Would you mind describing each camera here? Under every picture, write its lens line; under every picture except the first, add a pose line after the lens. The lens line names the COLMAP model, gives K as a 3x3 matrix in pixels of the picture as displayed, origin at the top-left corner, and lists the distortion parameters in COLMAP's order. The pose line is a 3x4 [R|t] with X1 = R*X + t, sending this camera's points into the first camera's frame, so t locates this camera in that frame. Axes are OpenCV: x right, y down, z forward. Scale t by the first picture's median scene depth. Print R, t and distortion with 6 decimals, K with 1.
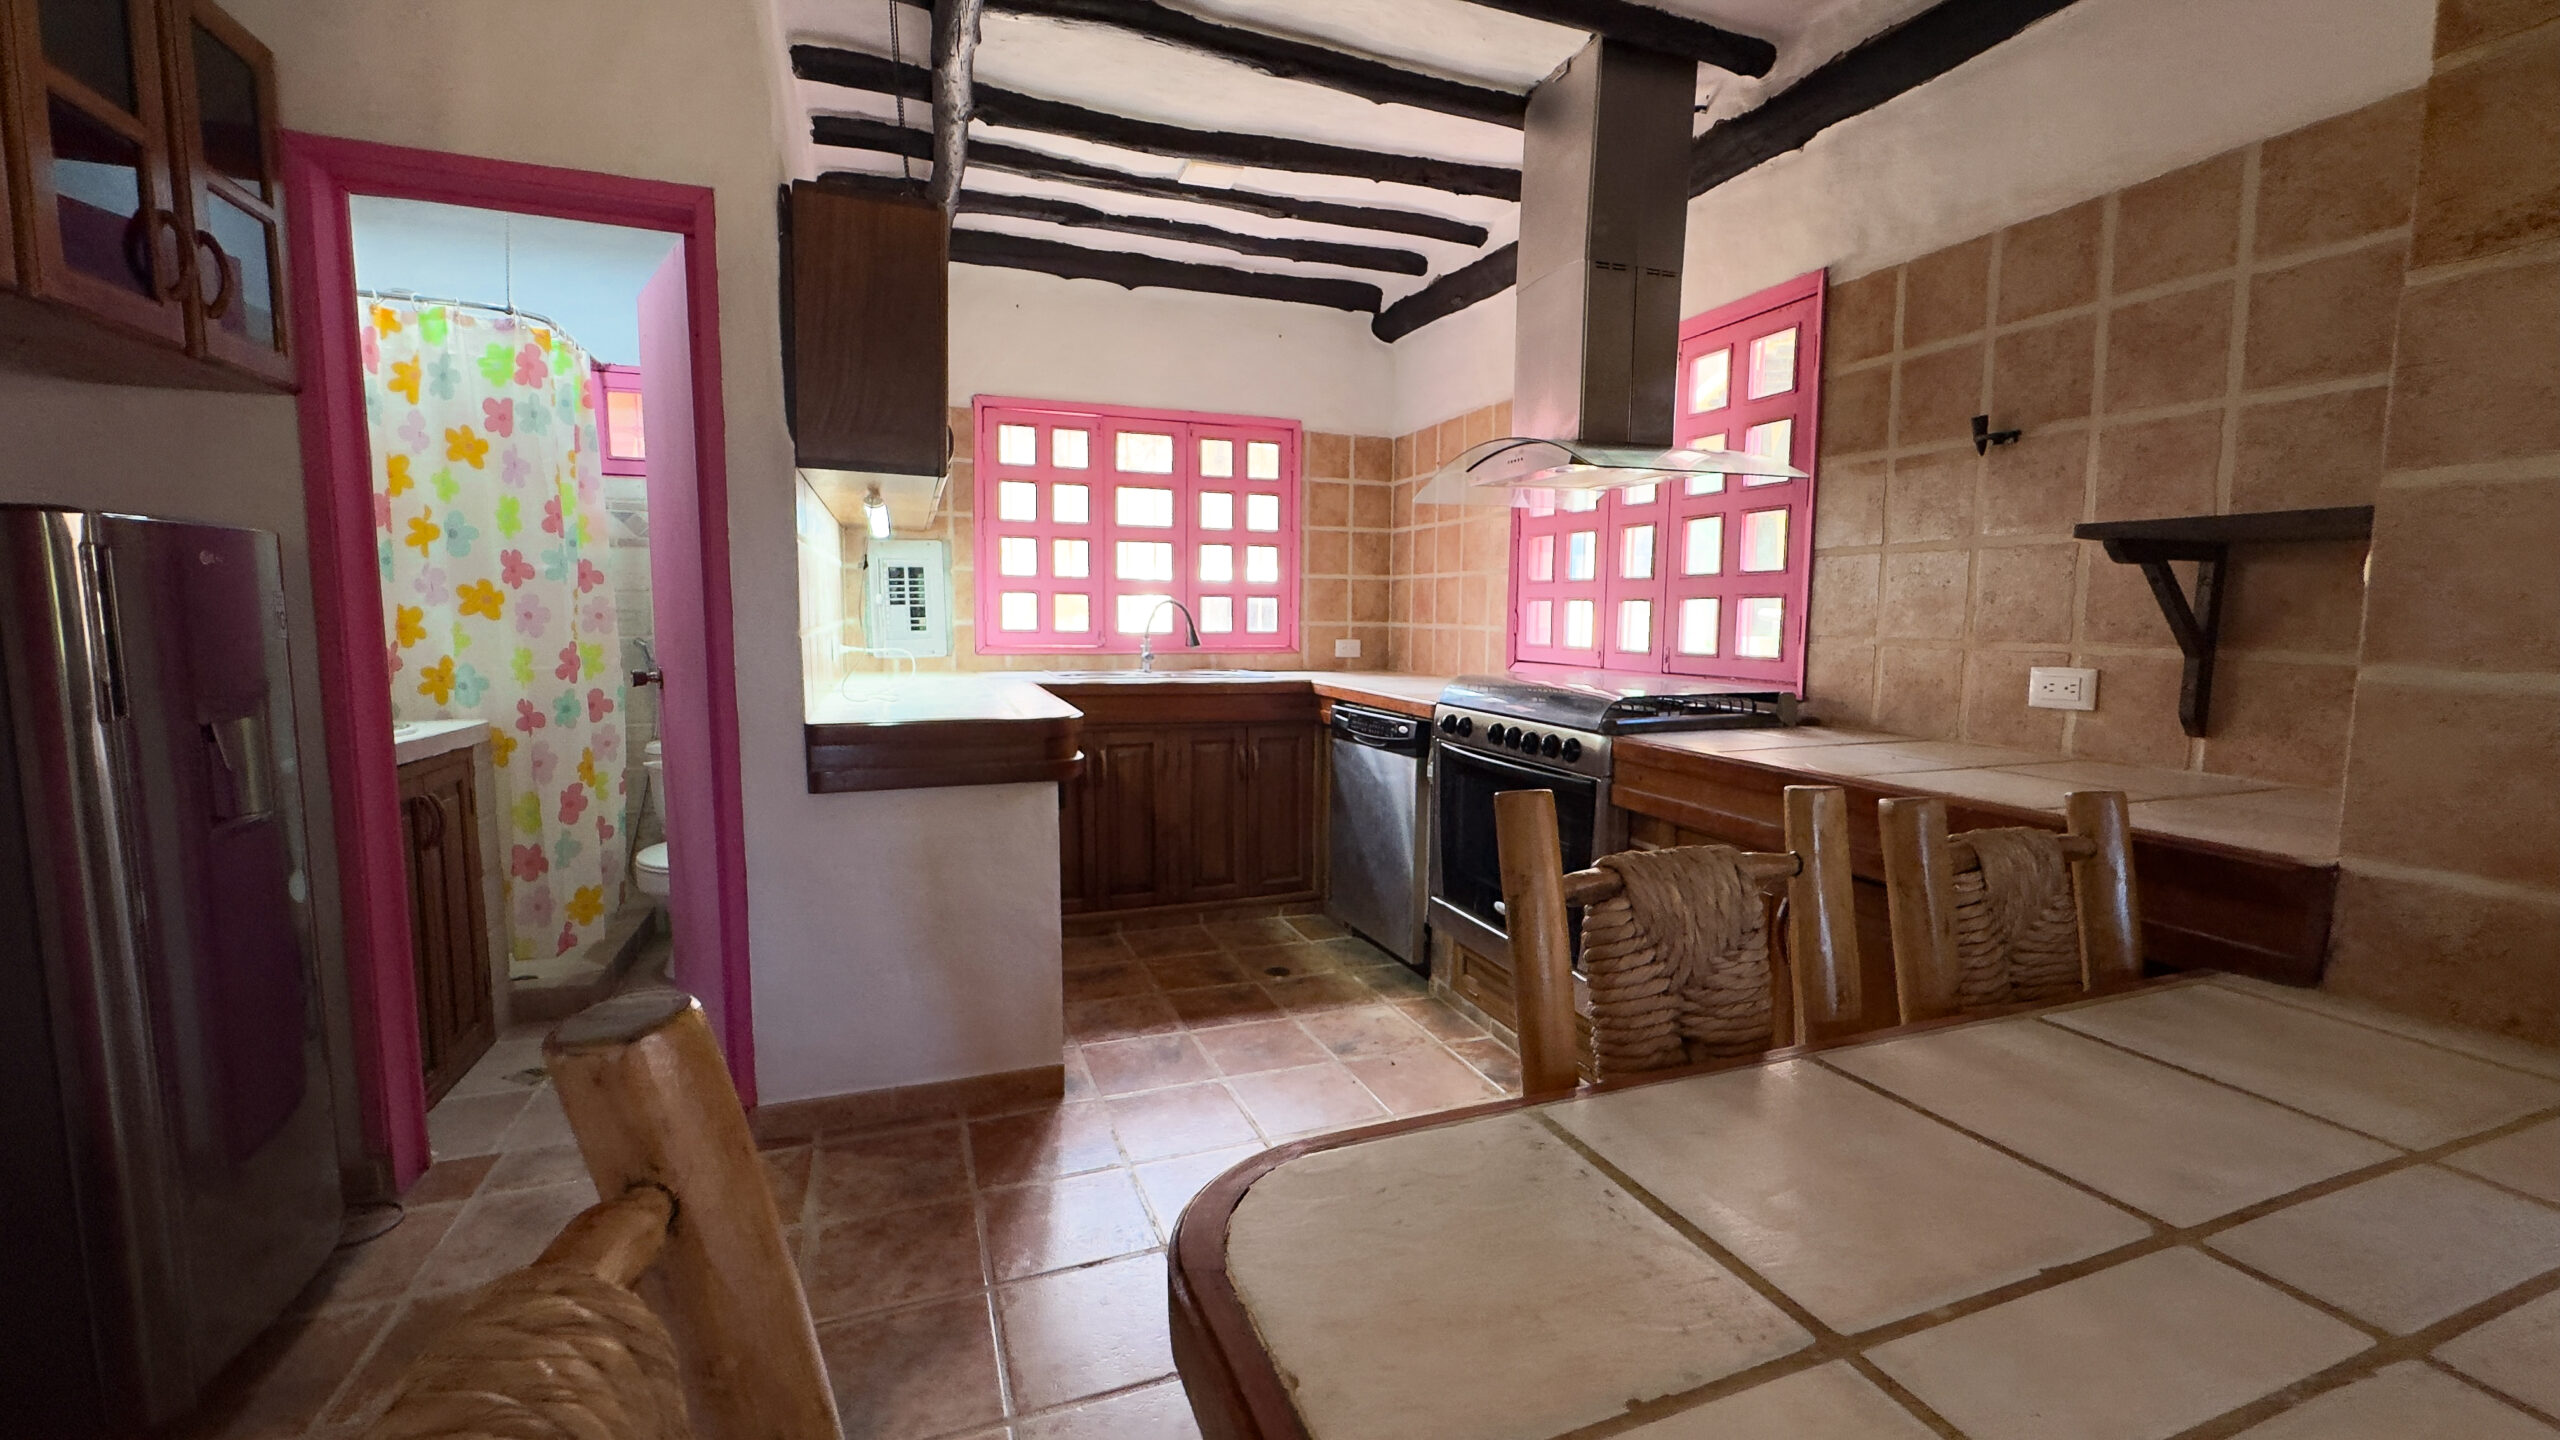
lens RADIAL K [[1033.3, 0, 1276.5], [0, 1033.3, 720.8], [0, 0, 1]] dist [-0.000854, -0.000401]
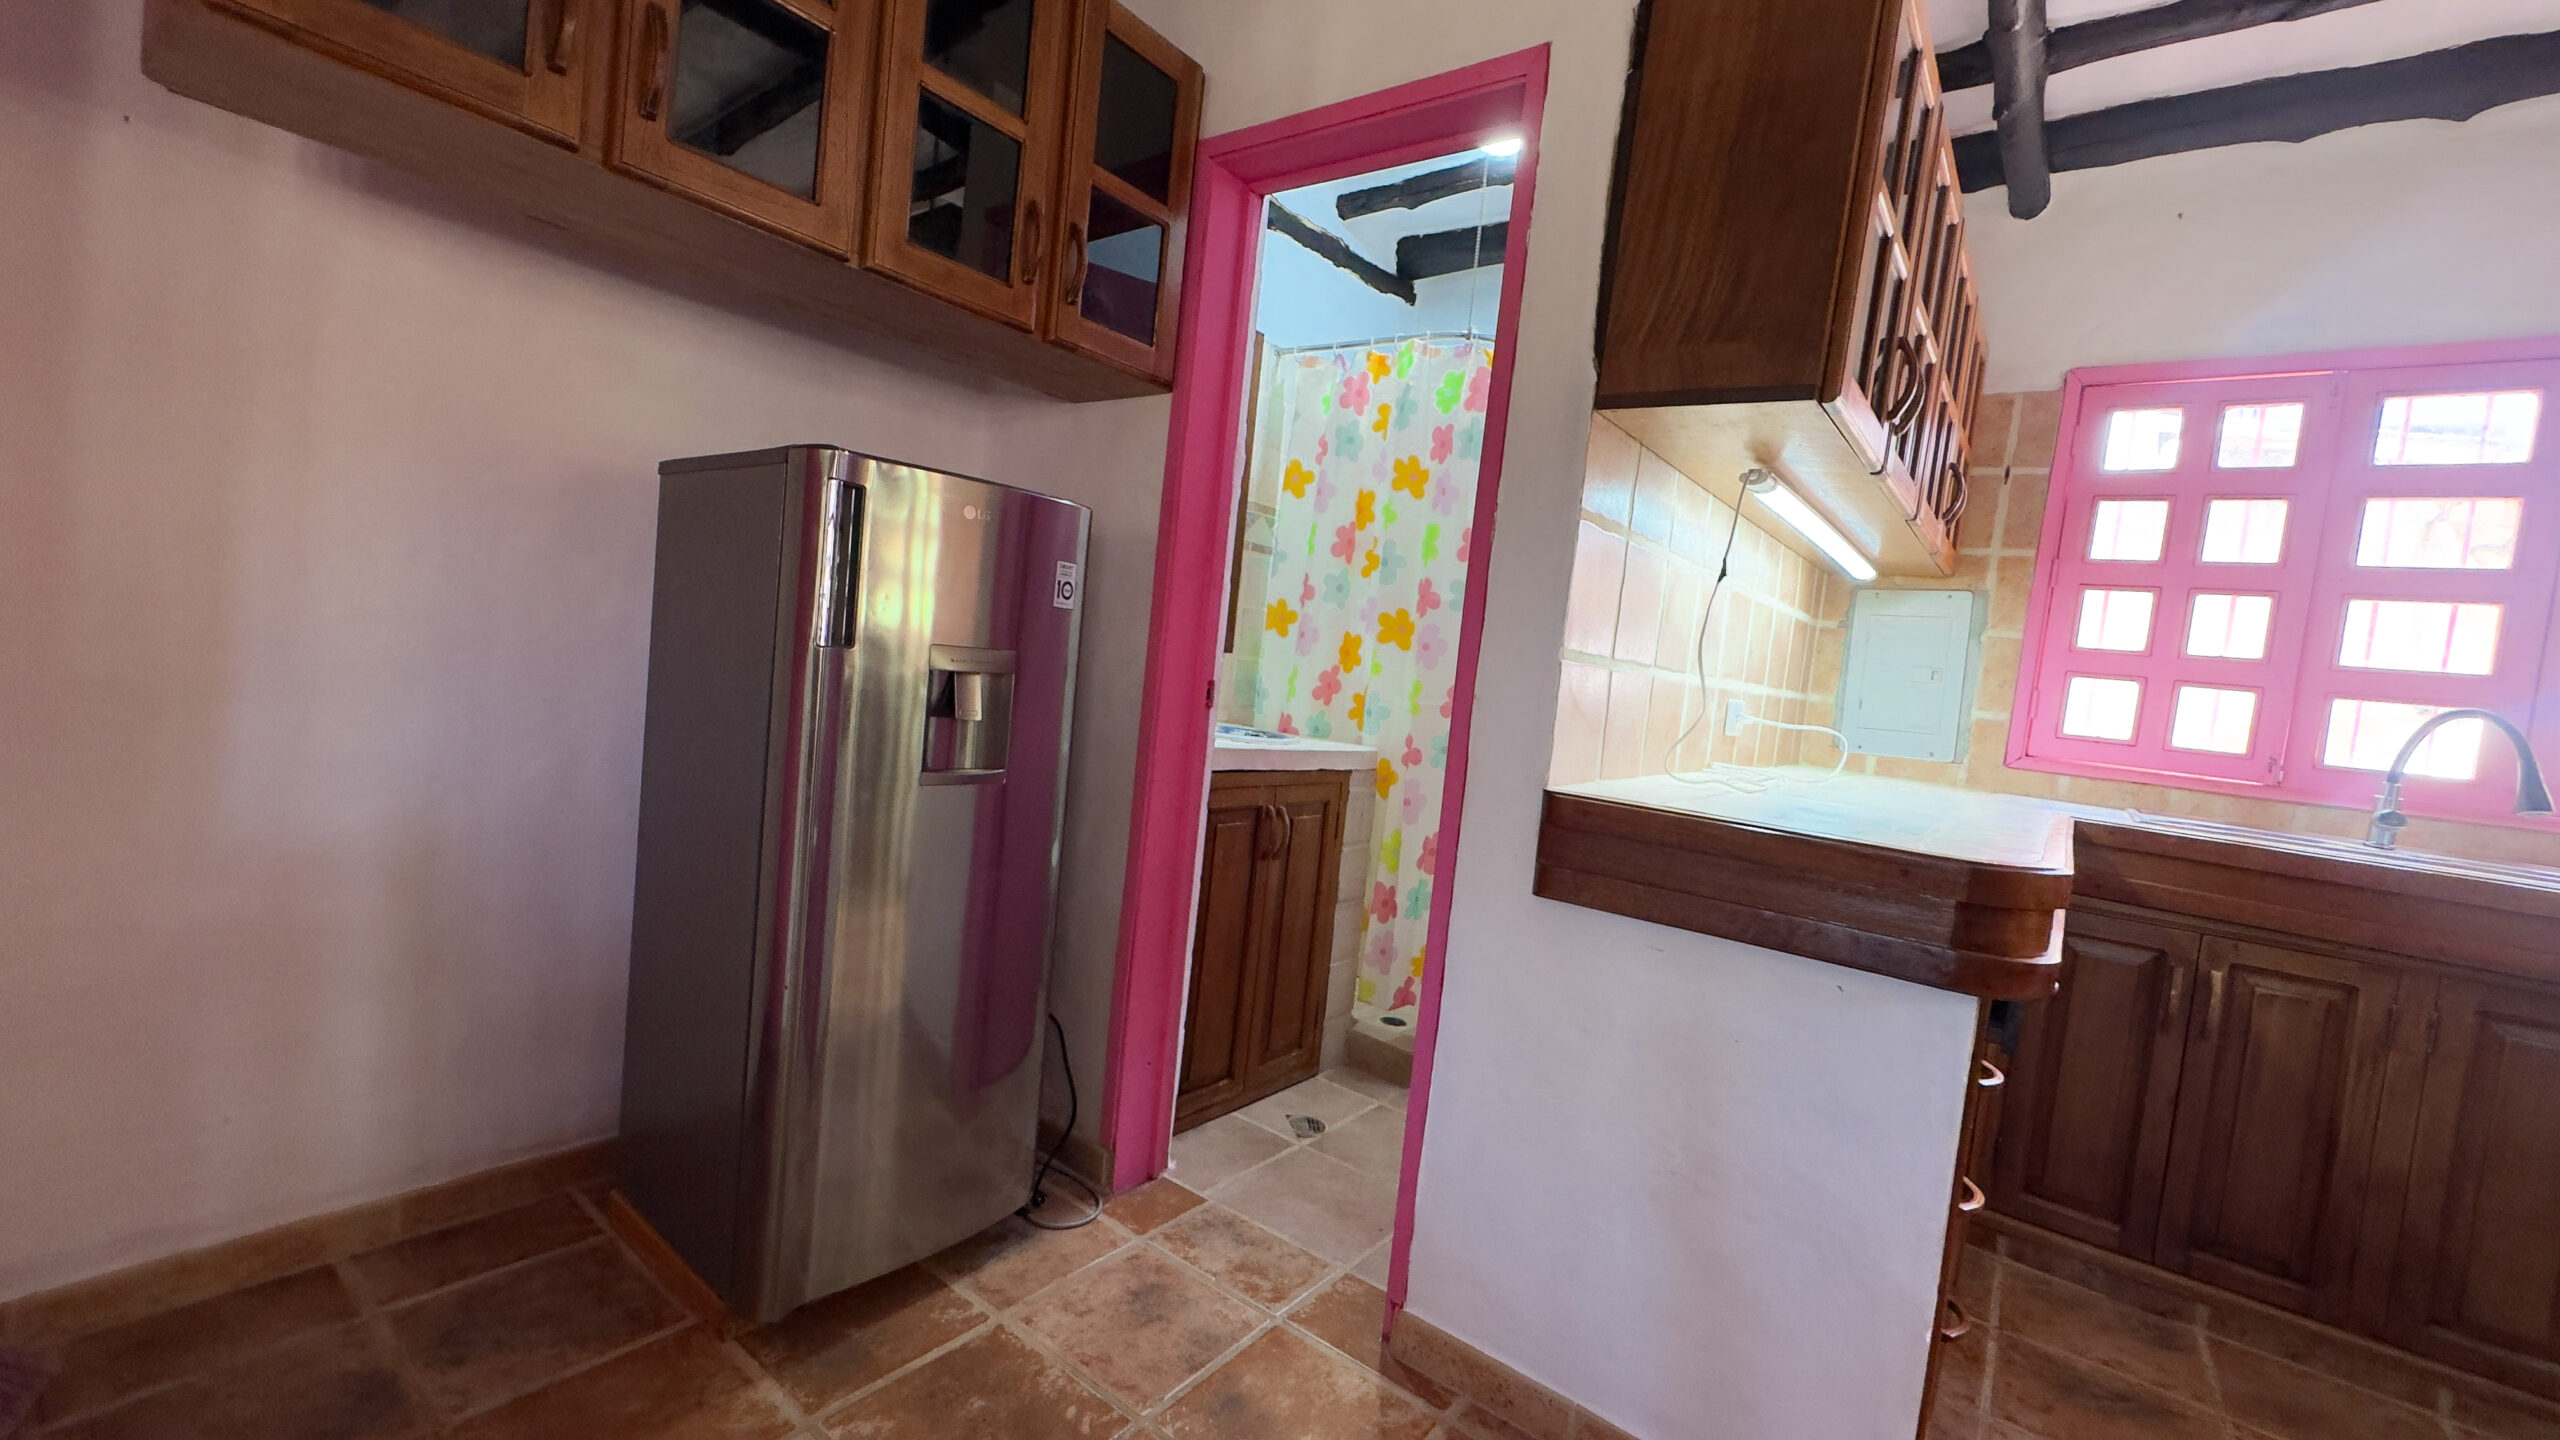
lens RADIAL K [[1033.3, 0, 1276.5], [0, 1033.3, 720.8], [0, 0, 1]] dist [-0.000854, -0.000401]
pose [[0.534260, 0.097321, -0.839699, 0.006415], [-0.189683, 0.981821, -0.006894, -0.002416], [0.823763, 0.162960, 0.543008, 0.382284]]
